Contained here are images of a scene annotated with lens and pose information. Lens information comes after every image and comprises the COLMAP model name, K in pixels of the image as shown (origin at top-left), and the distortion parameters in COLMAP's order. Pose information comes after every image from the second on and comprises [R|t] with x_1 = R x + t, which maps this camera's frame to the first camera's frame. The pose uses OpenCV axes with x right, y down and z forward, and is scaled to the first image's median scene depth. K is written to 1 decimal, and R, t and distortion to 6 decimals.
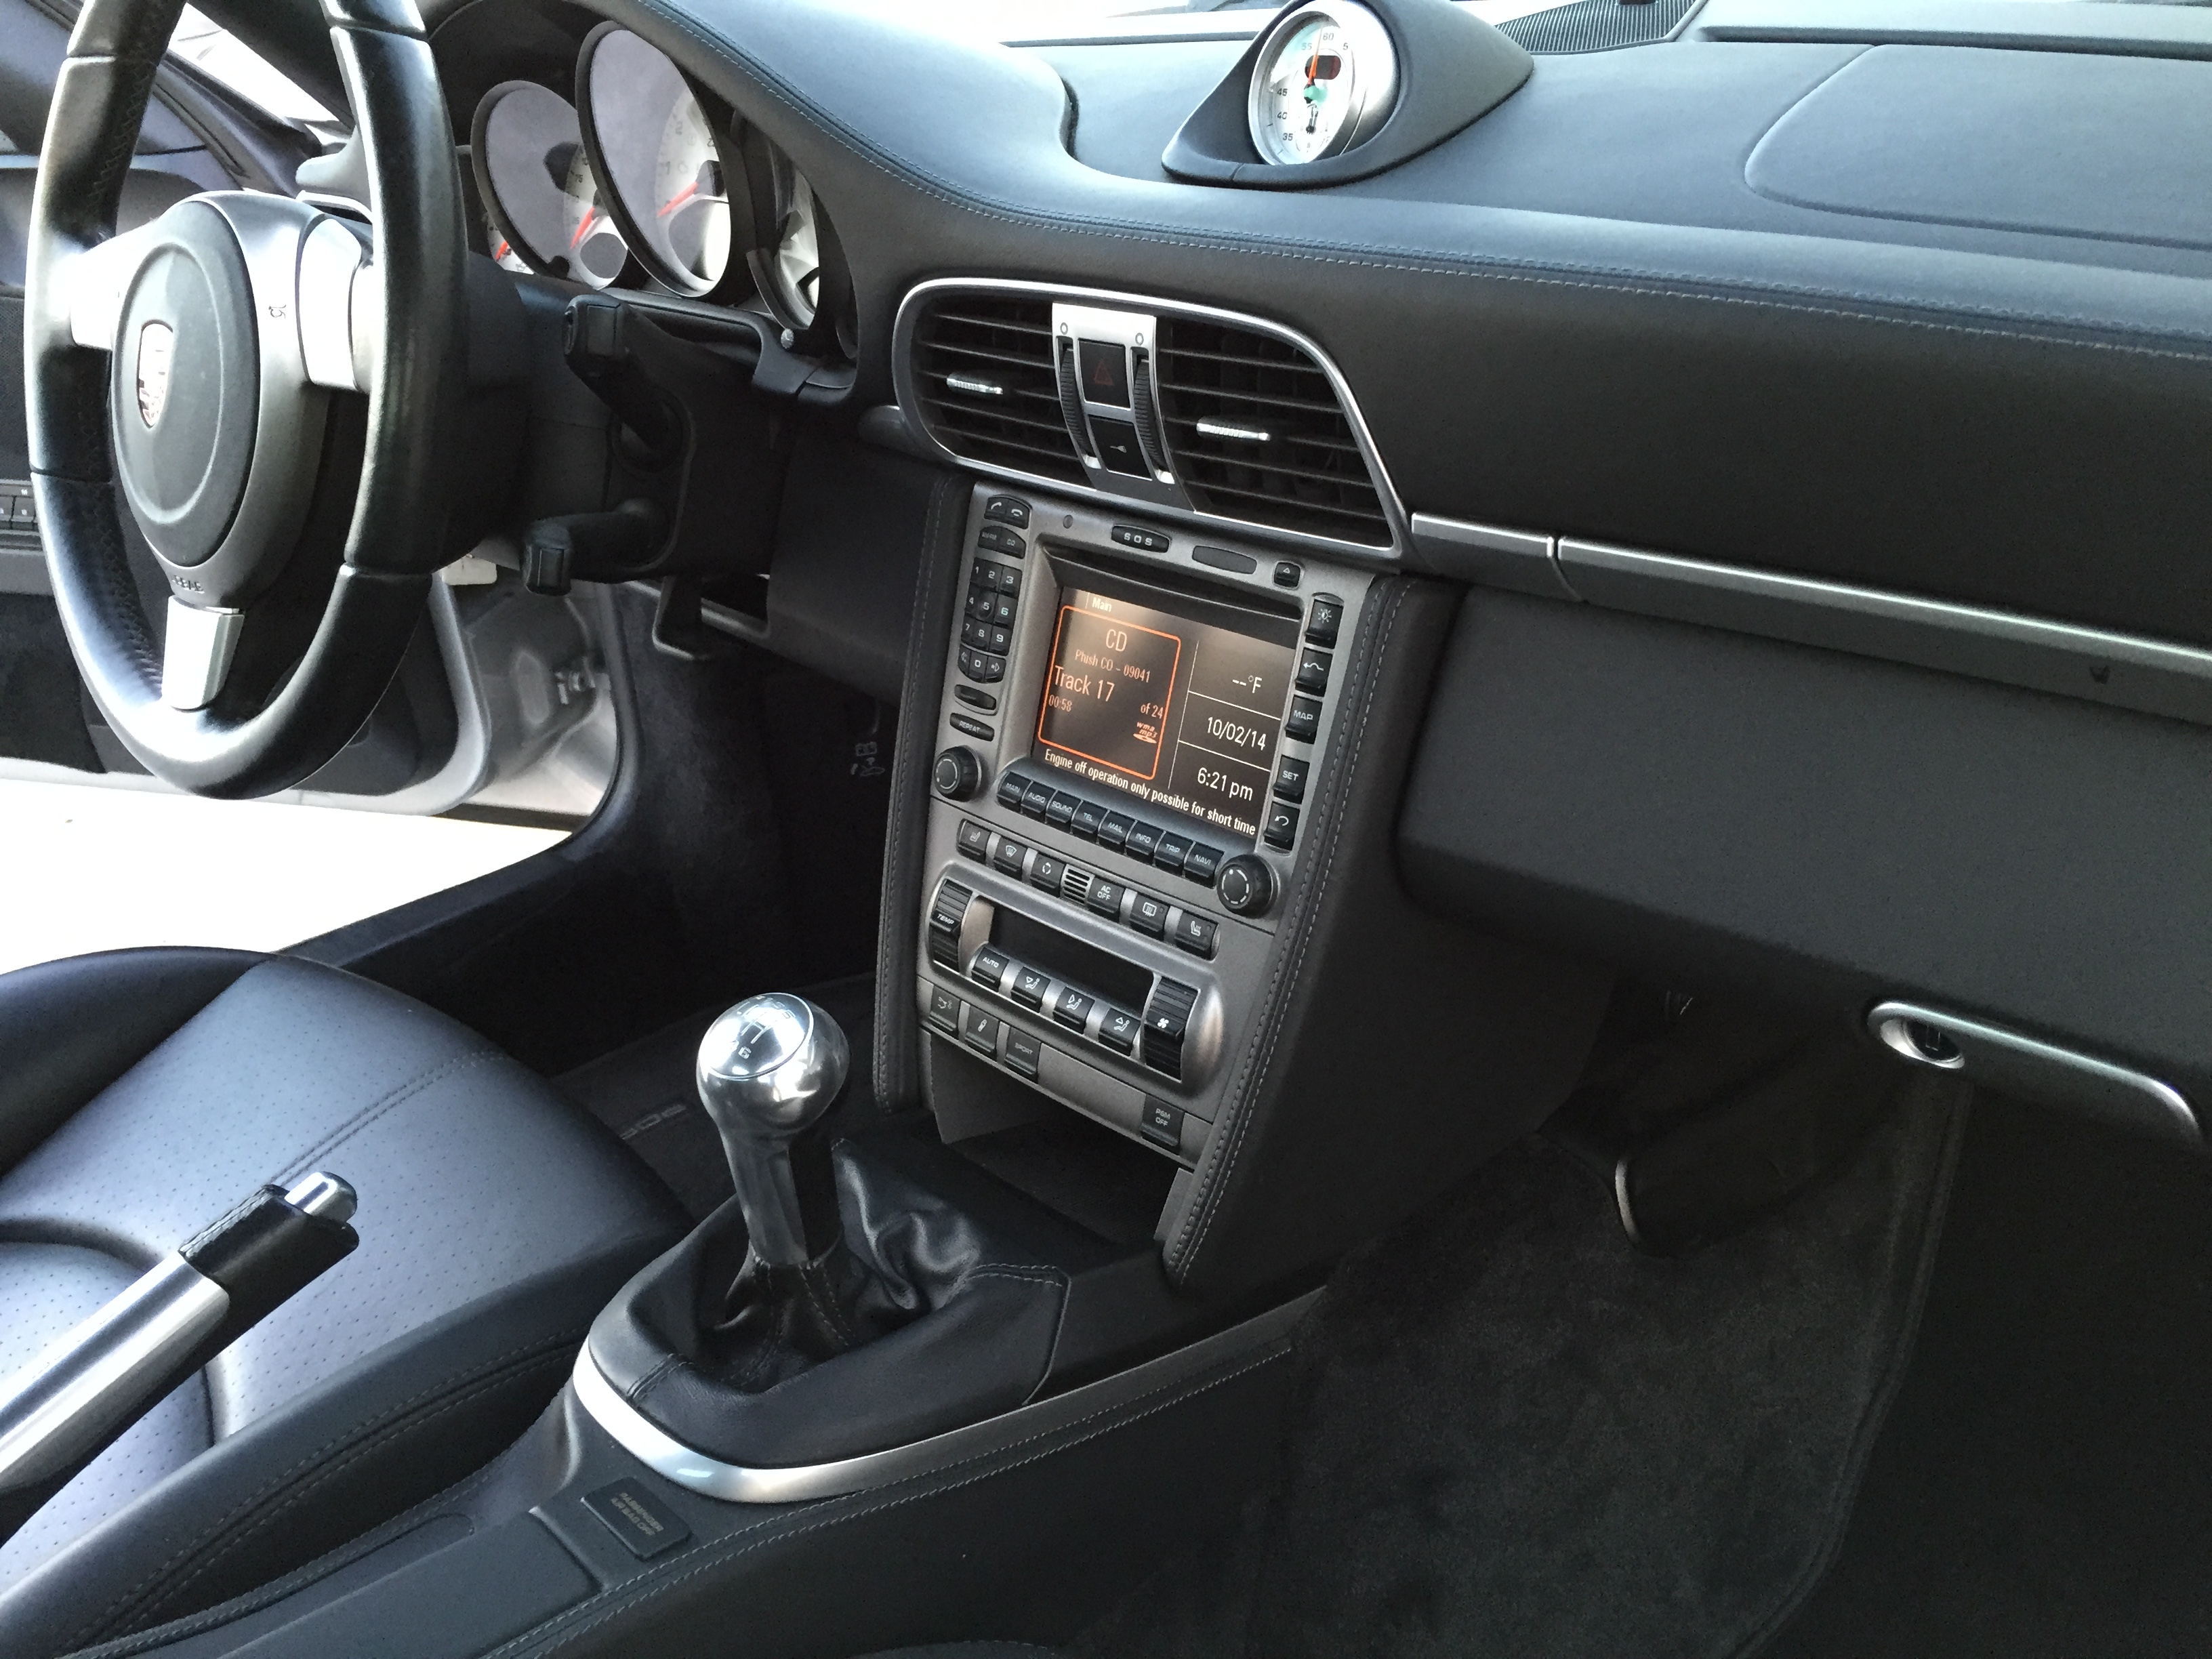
lens RADIAL K [[1879.5, 0, 1107.6], [0, 1879.5, 806.8], [0, 0, 1]] dist [0.061343, -0.088703]
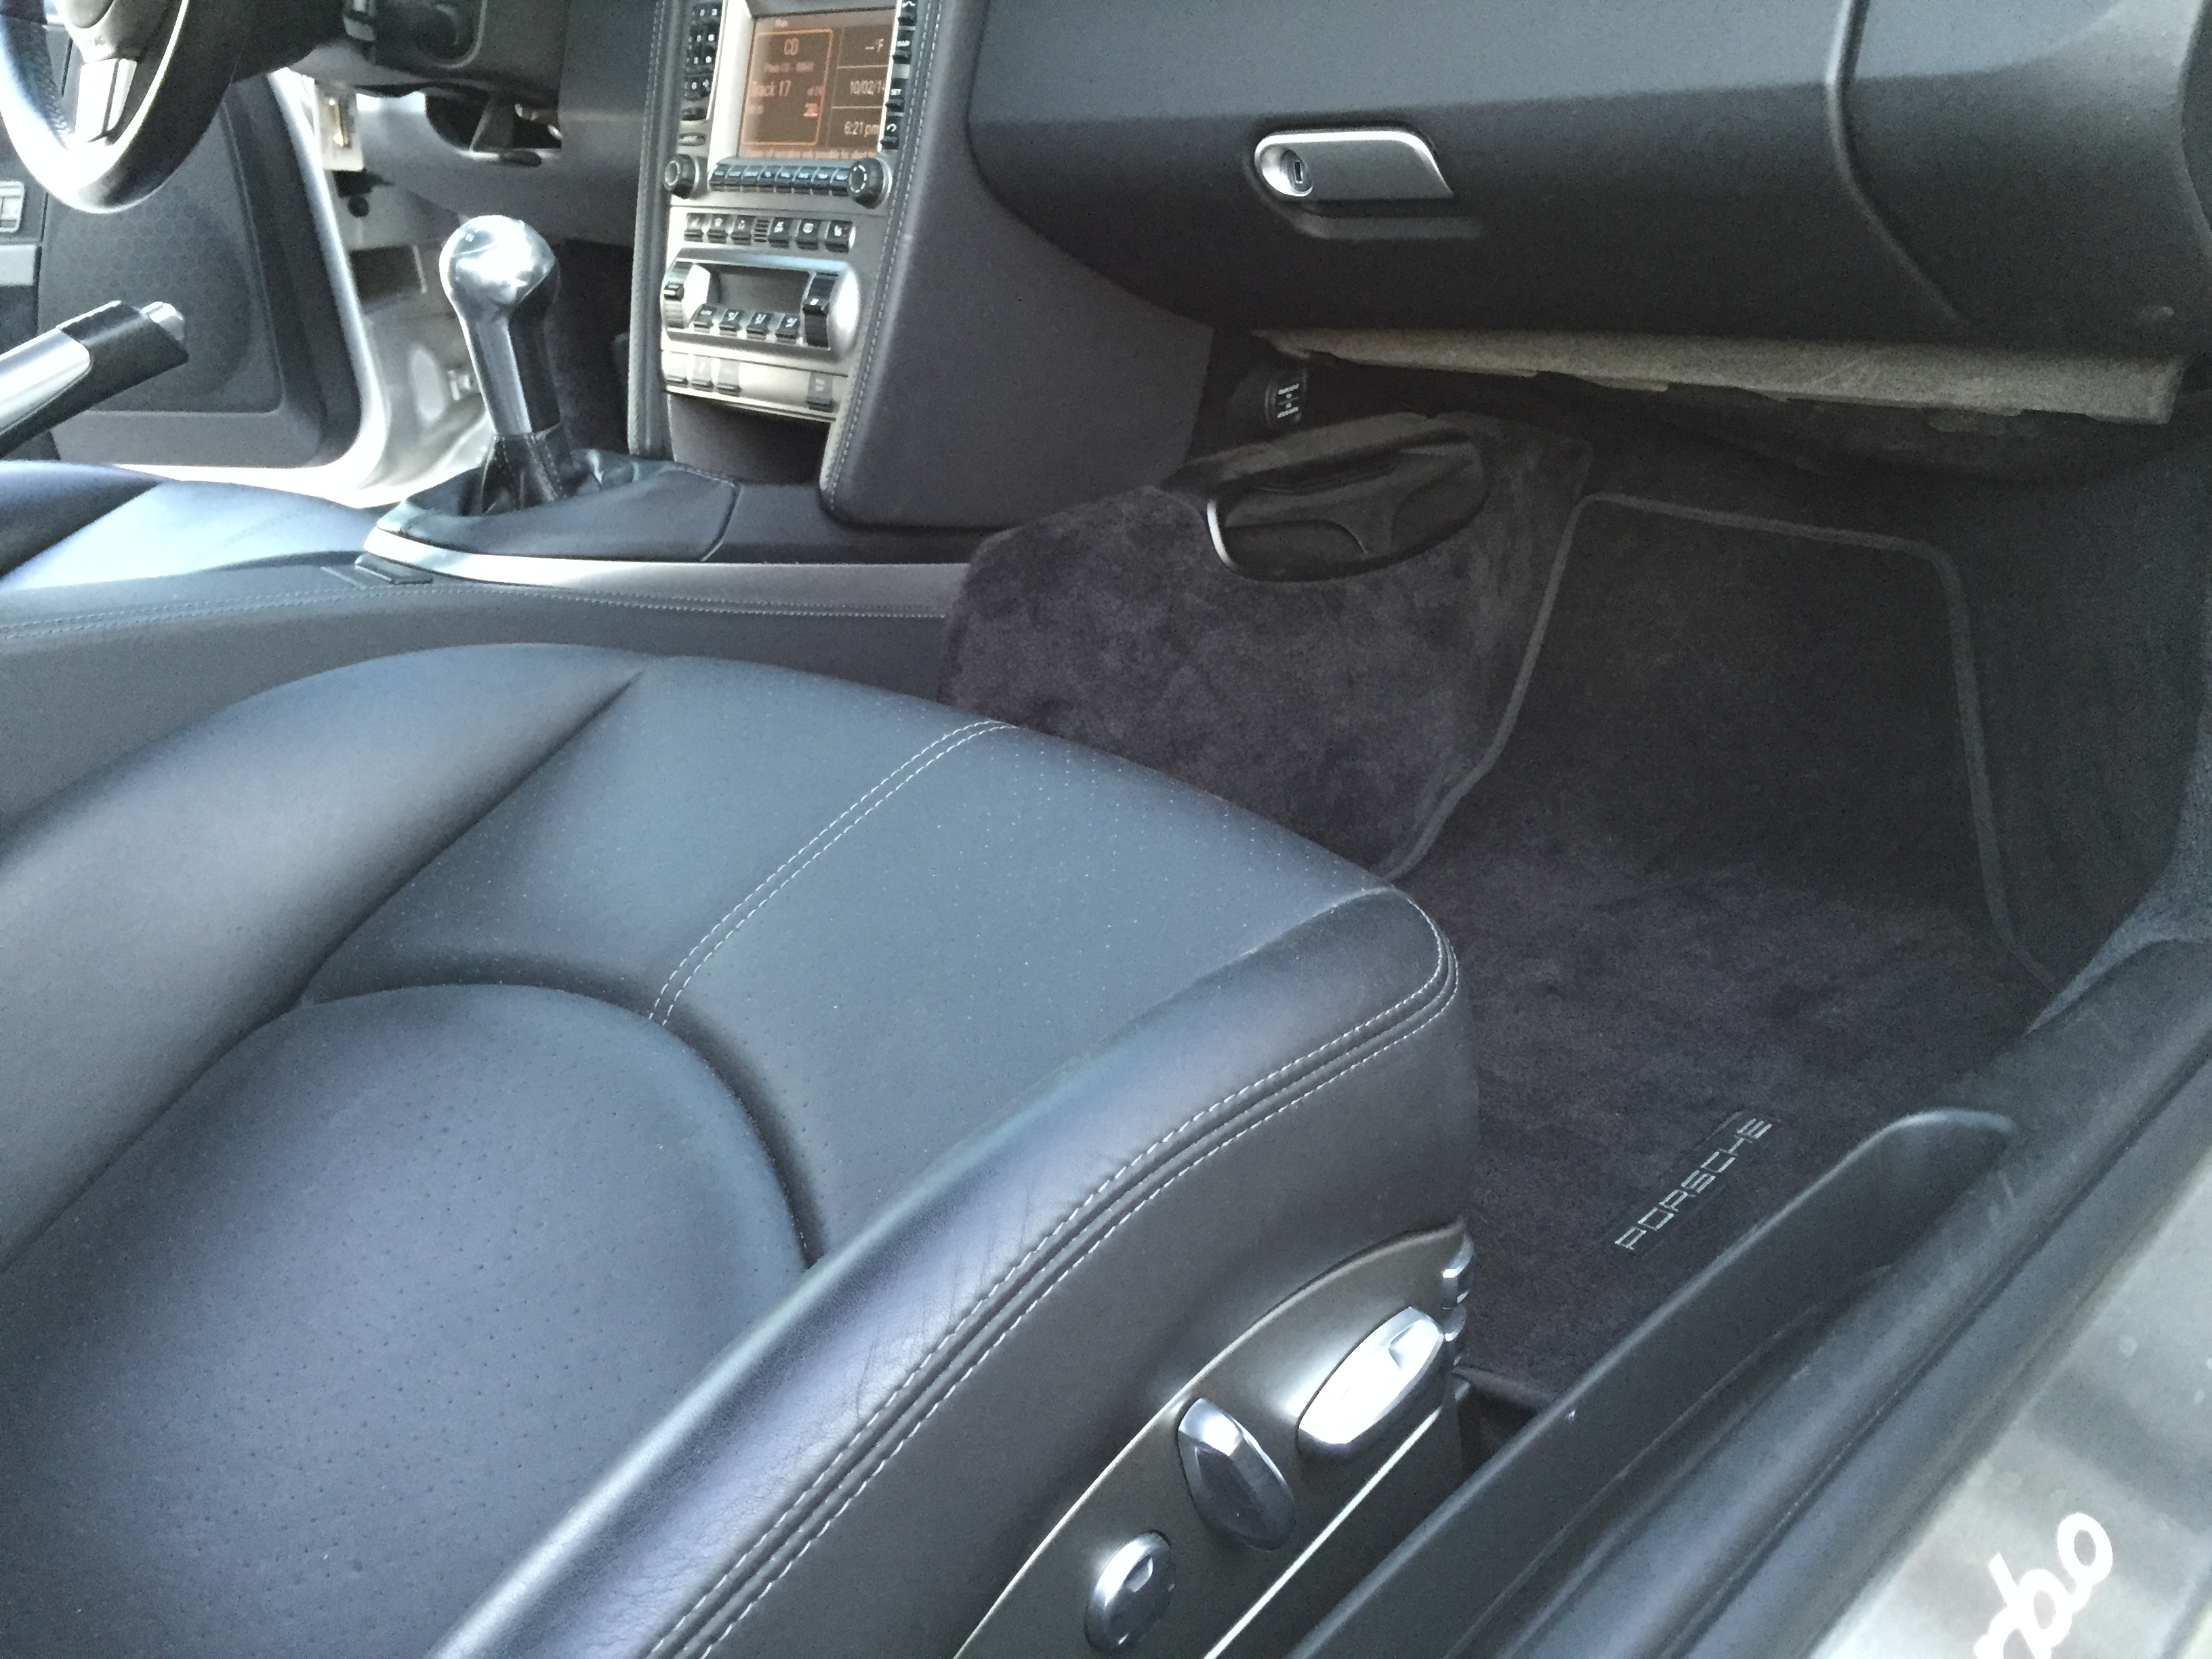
lens RADIAL K [[1879.5, 0, 1111.5], [0, 1879.5, 828.0], [0, 0, 1]] dist [0.061343, -0.088703]
pose [[0.999930, -0.011858, -0.000454, 0.229605], [0.011835, 0.999352, -0.033986, 0.520417], [0.000857, 0.033978, 0.999422, -0.312475]]
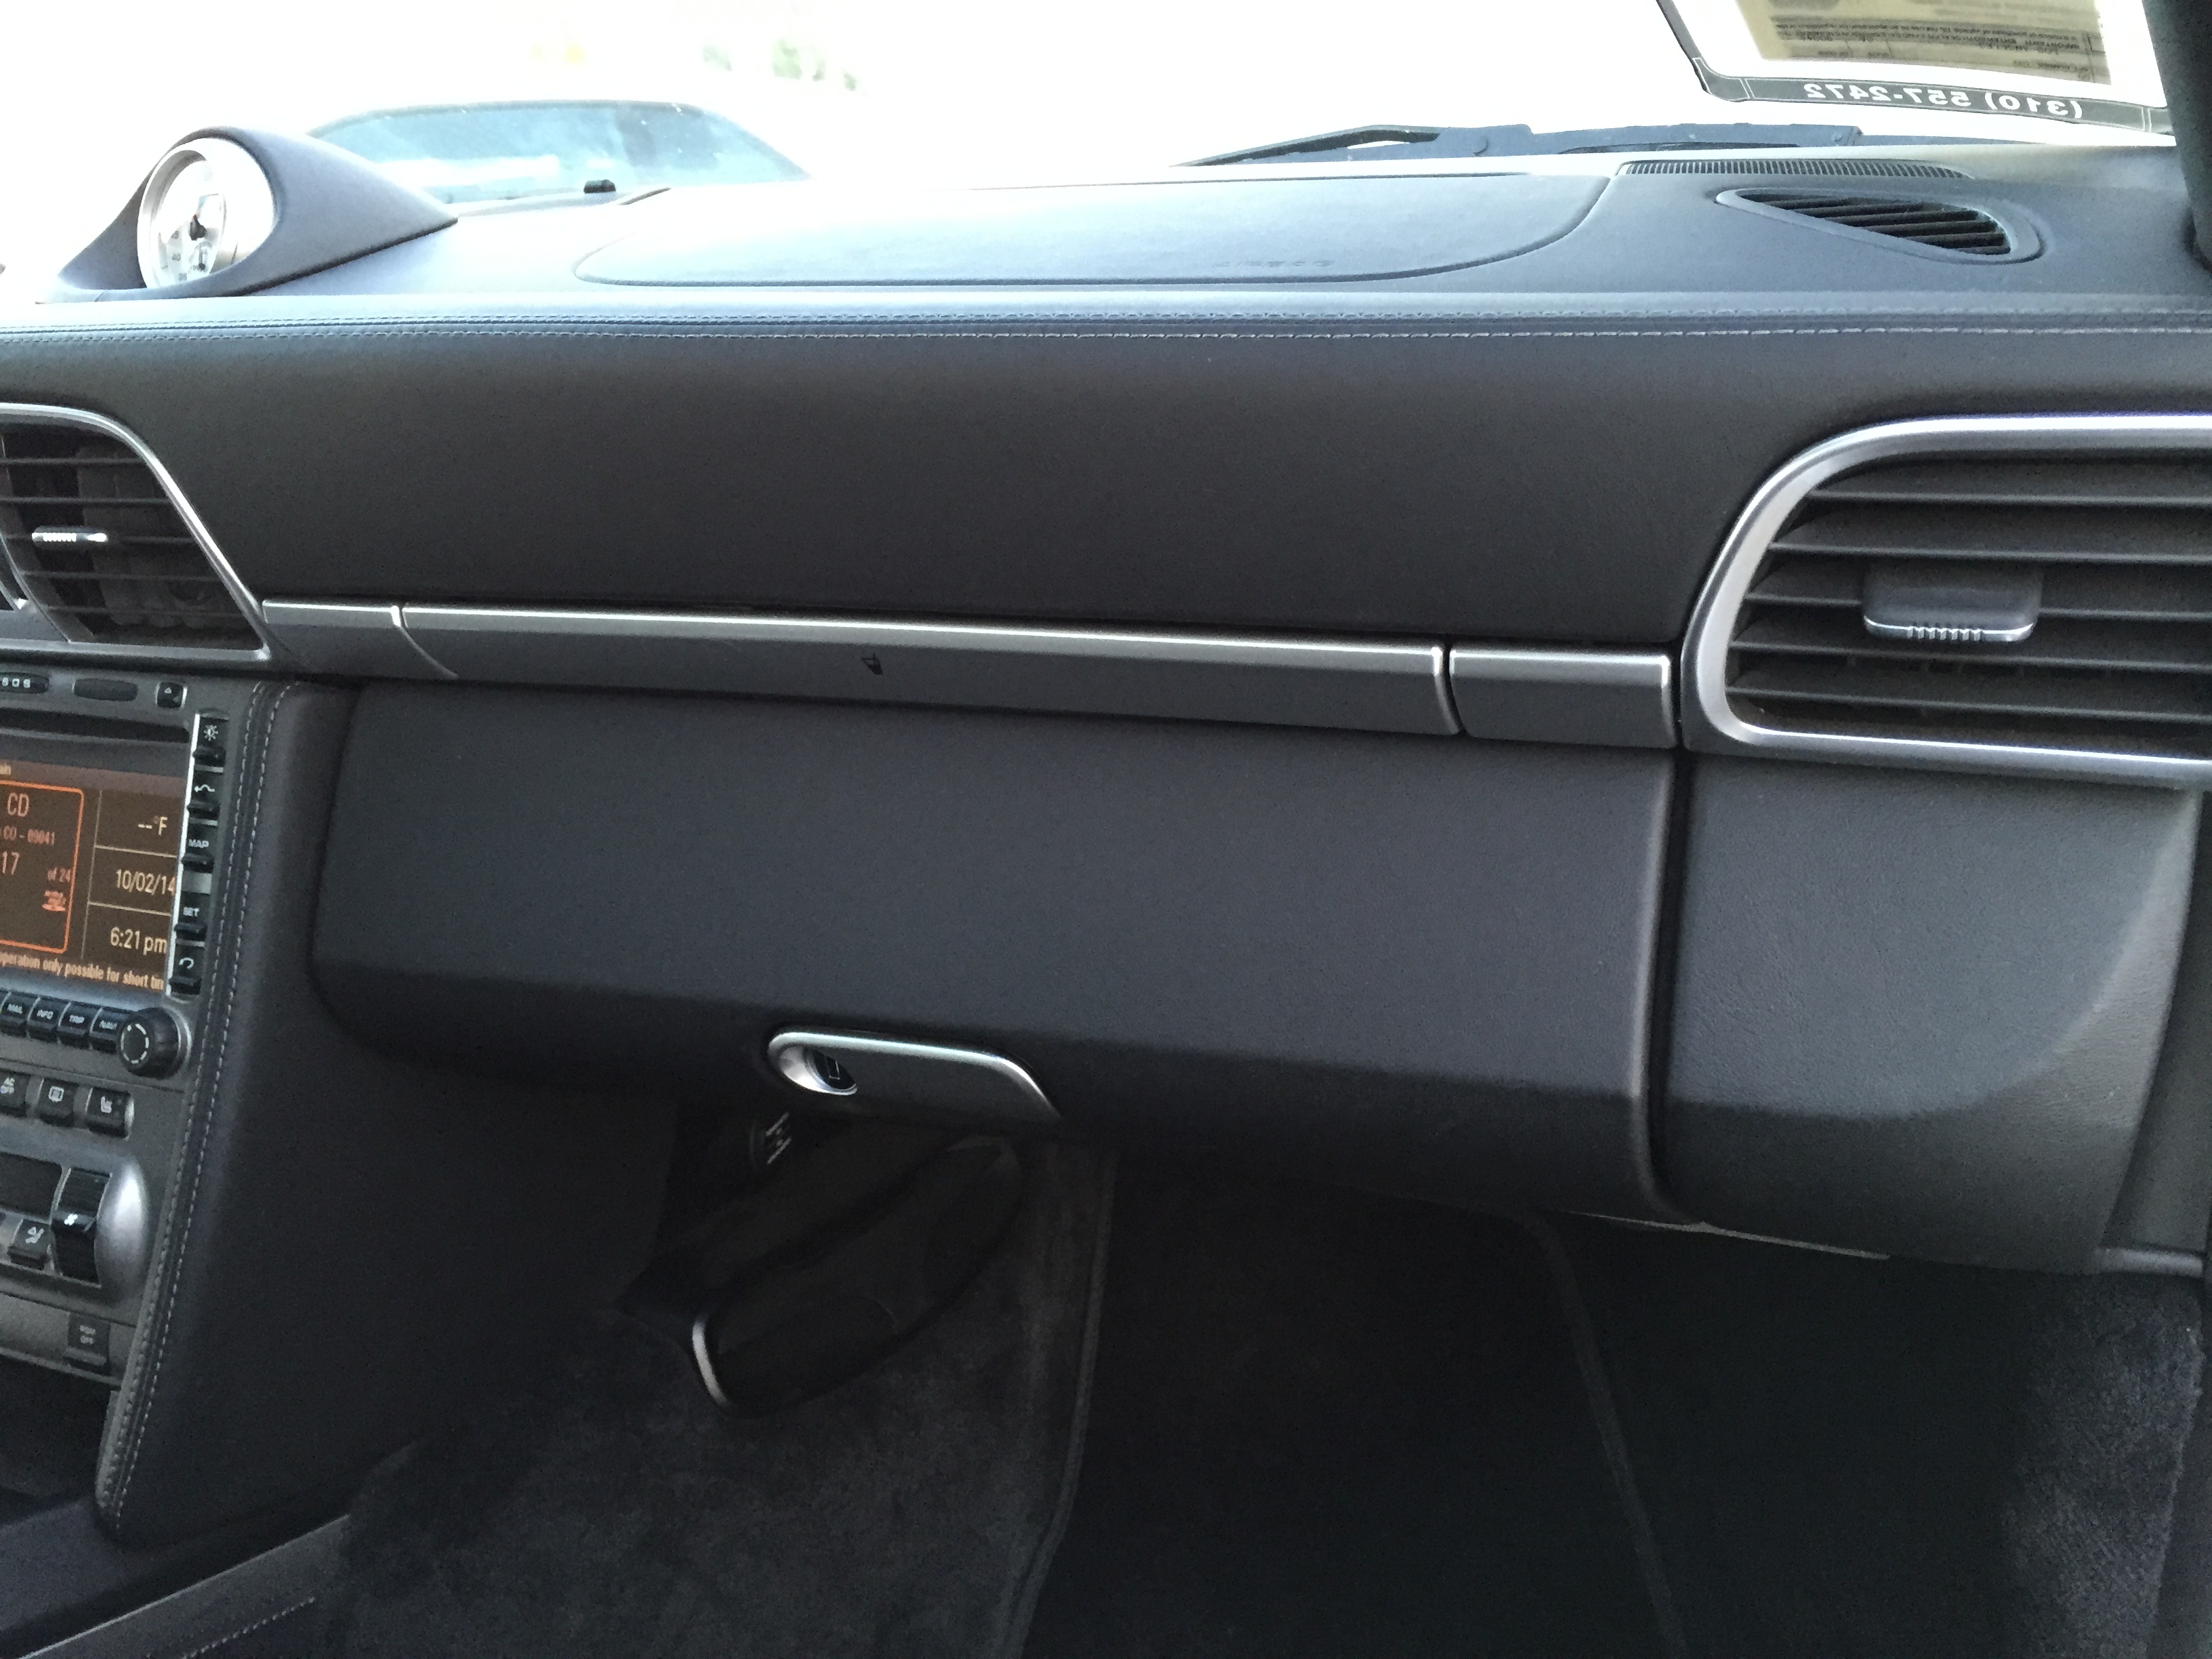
lens RADIAL K [[1879.5, 0, 1096.4], [0, 1879.5, 822.9], [0, 0, 1]] dist [0.061343, -0.088703]
pose [[0.945622, -0.086390, 0.313584, 0.211606], [0.138742, 0.979110, -0.148644, 0.128297], [-0.294192, 0.184069, 0.937854, 0.009341]]
